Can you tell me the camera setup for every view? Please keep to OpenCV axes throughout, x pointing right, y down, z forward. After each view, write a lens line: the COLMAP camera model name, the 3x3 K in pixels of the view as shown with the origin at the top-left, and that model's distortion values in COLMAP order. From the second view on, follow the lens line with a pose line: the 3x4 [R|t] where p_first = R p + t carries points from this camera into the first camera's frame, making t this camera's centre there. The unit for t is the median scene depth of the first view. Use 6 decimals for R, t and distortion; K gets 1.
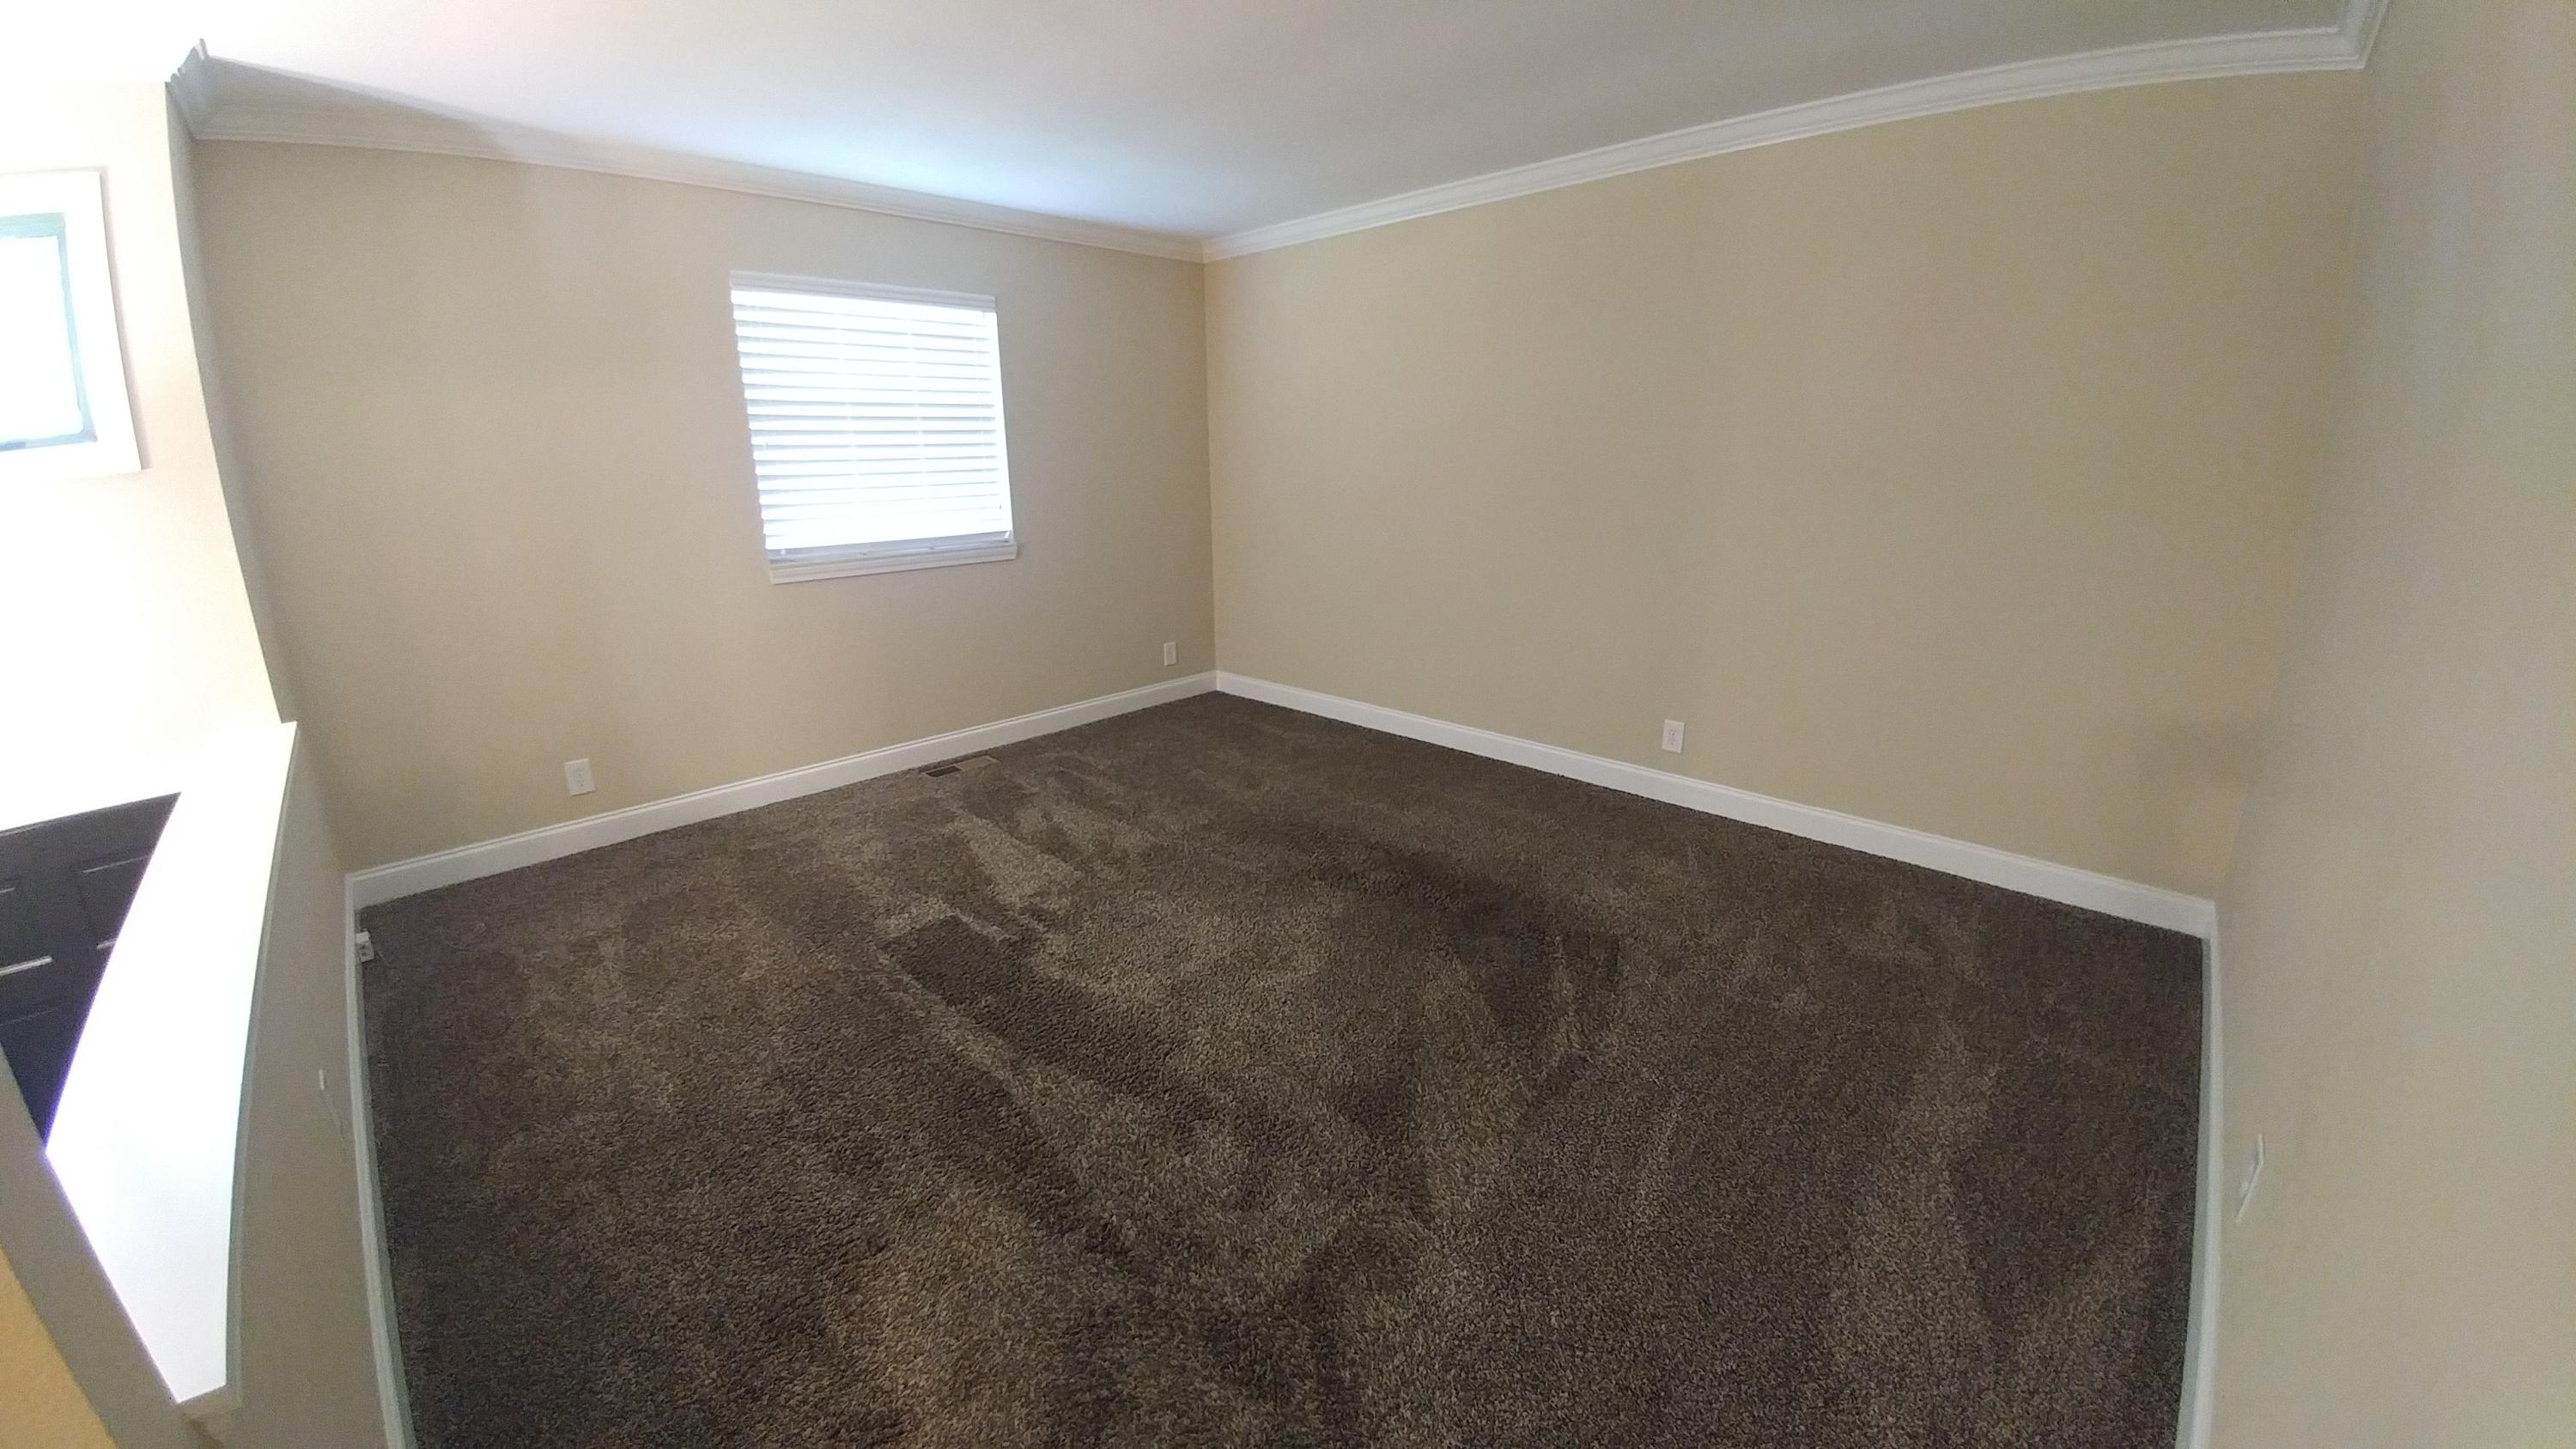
lens RADIAL K [[933.3, 0, 1278.0], [0, 933.3, 706.4], [0, 0, 1]] dist [-0.023434, -0.013704]
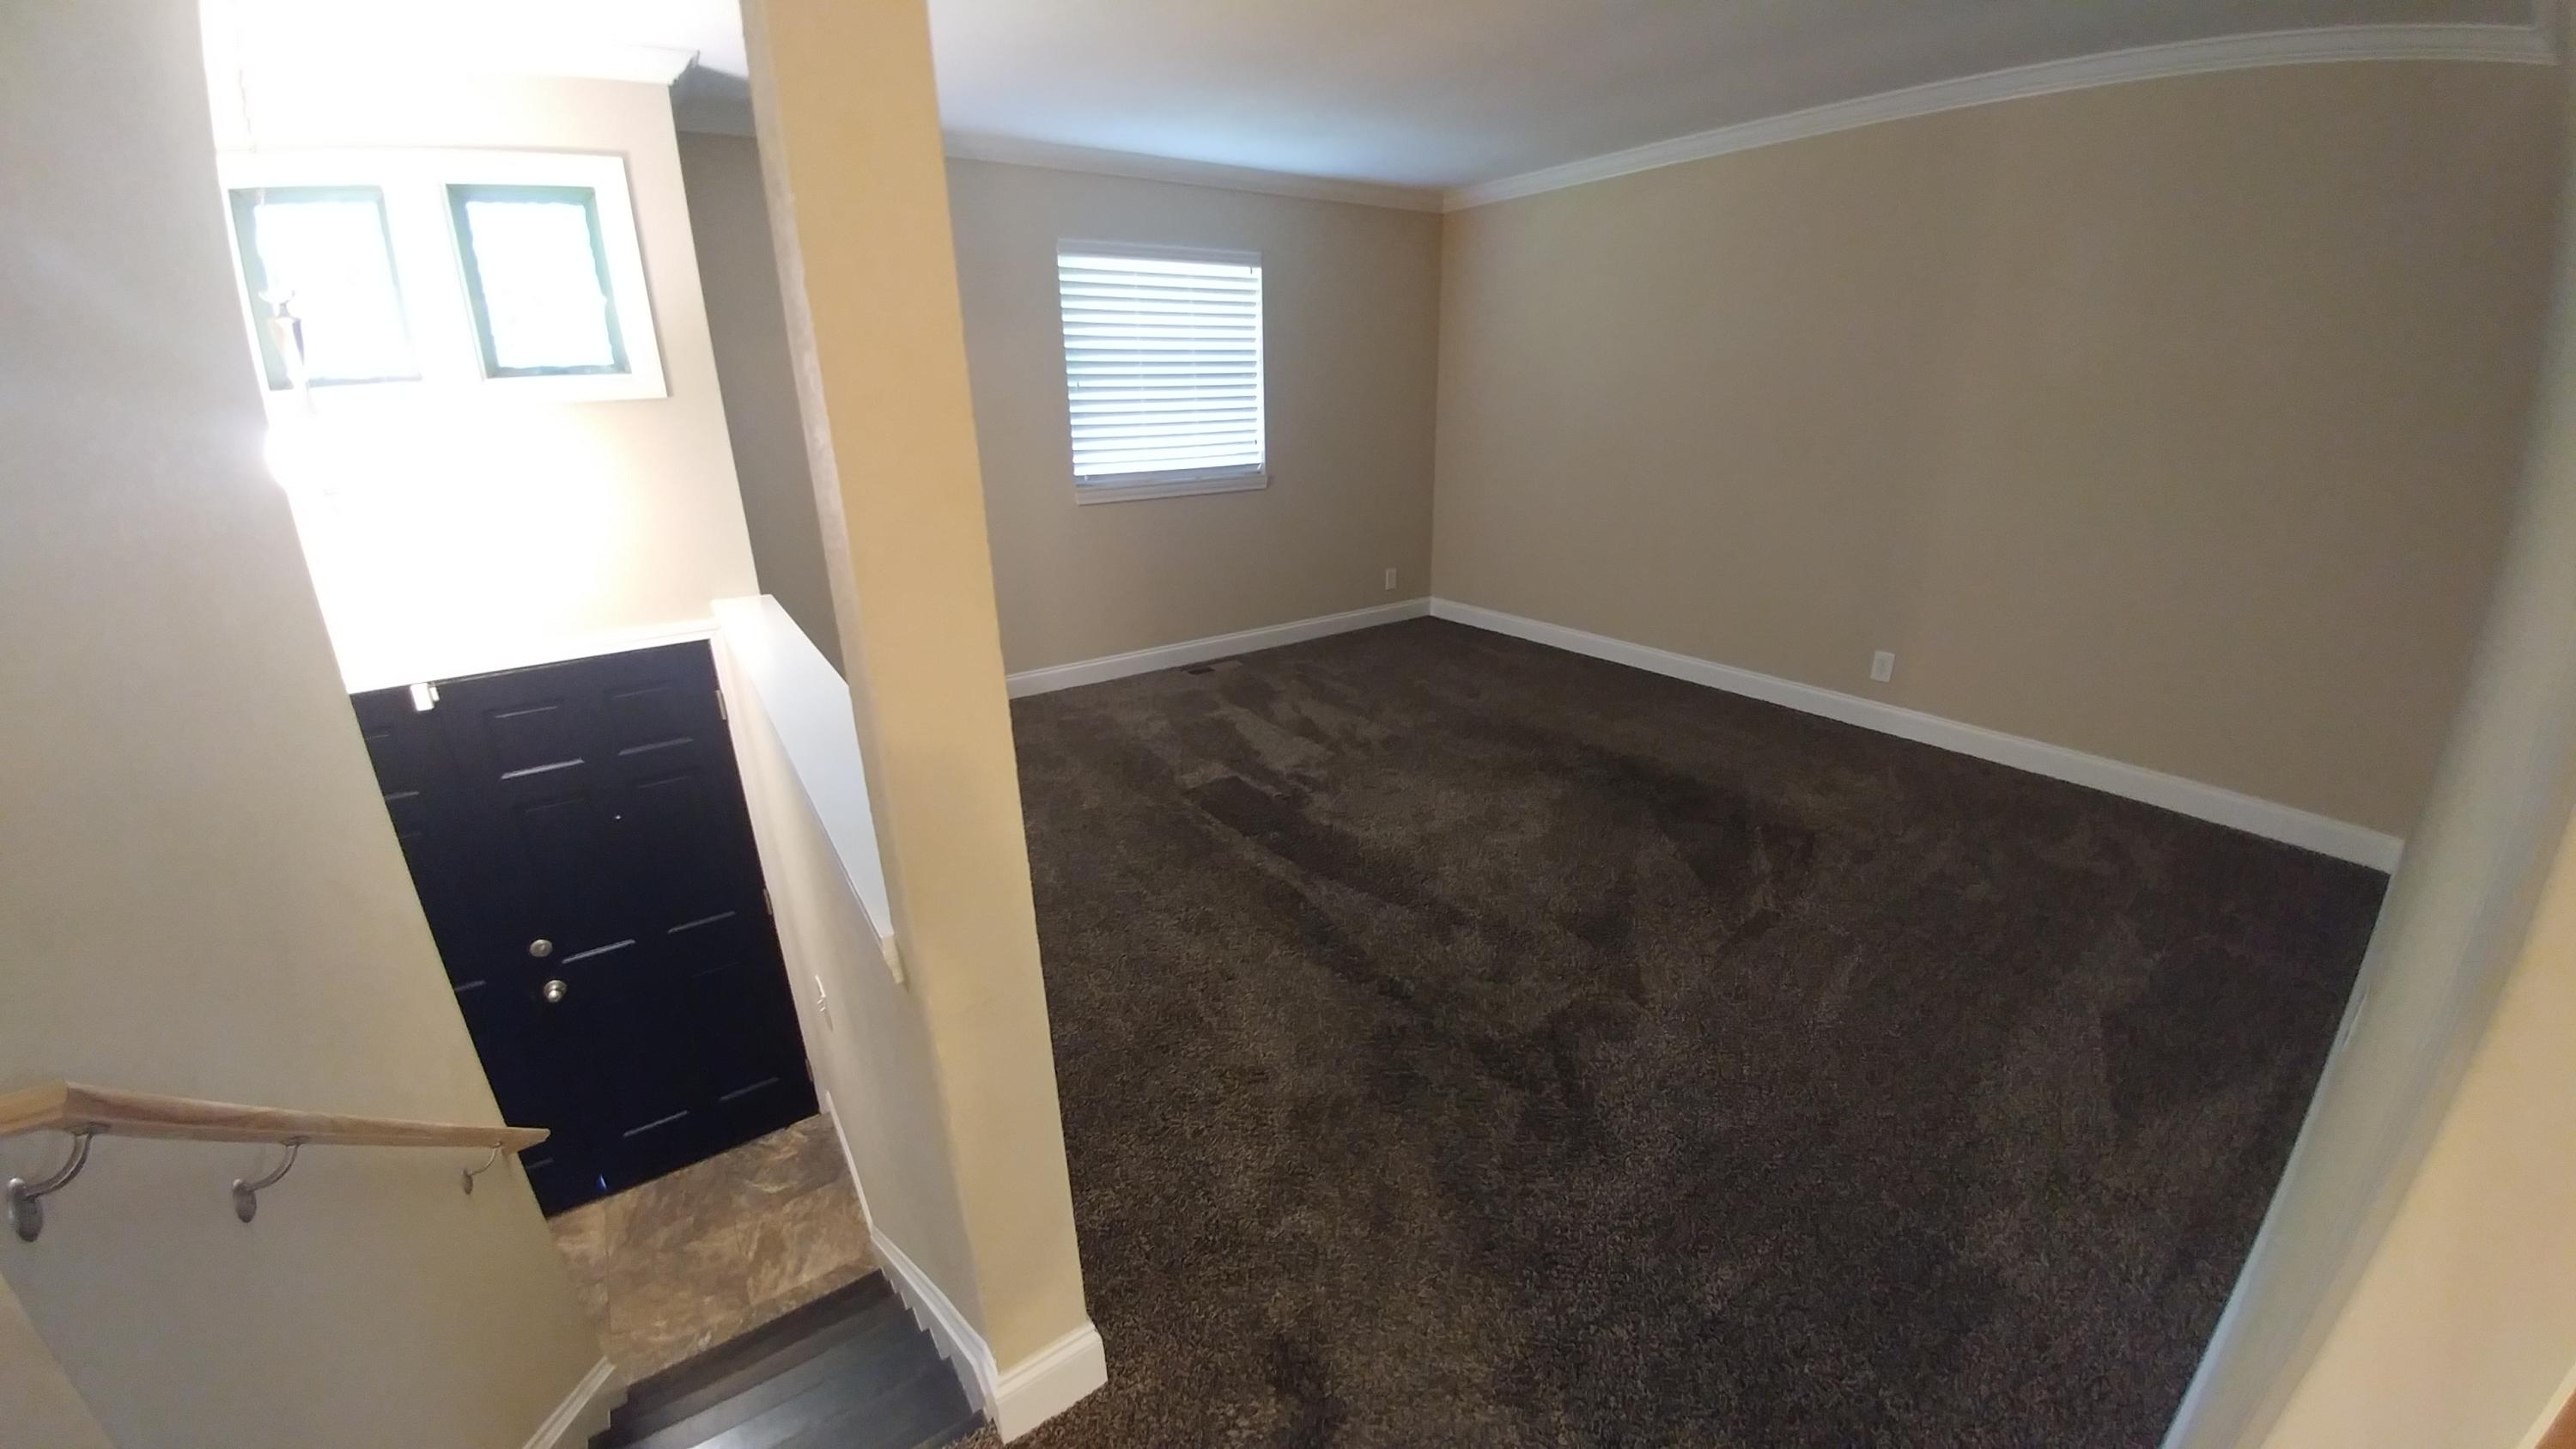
lens RADIAL K [[933.3, 0, 1278.0], [0, 933.3, 706.4], [0, 0, 1]] dist [-0.023434, -0.013704]
pose [[0.982384, 0.055328, -0.178496, -0.086341], [-0.044424, 0.996927, 0.064520, 0.056814], [0.181517, -0.055454, 0.981823, -0.222592]]
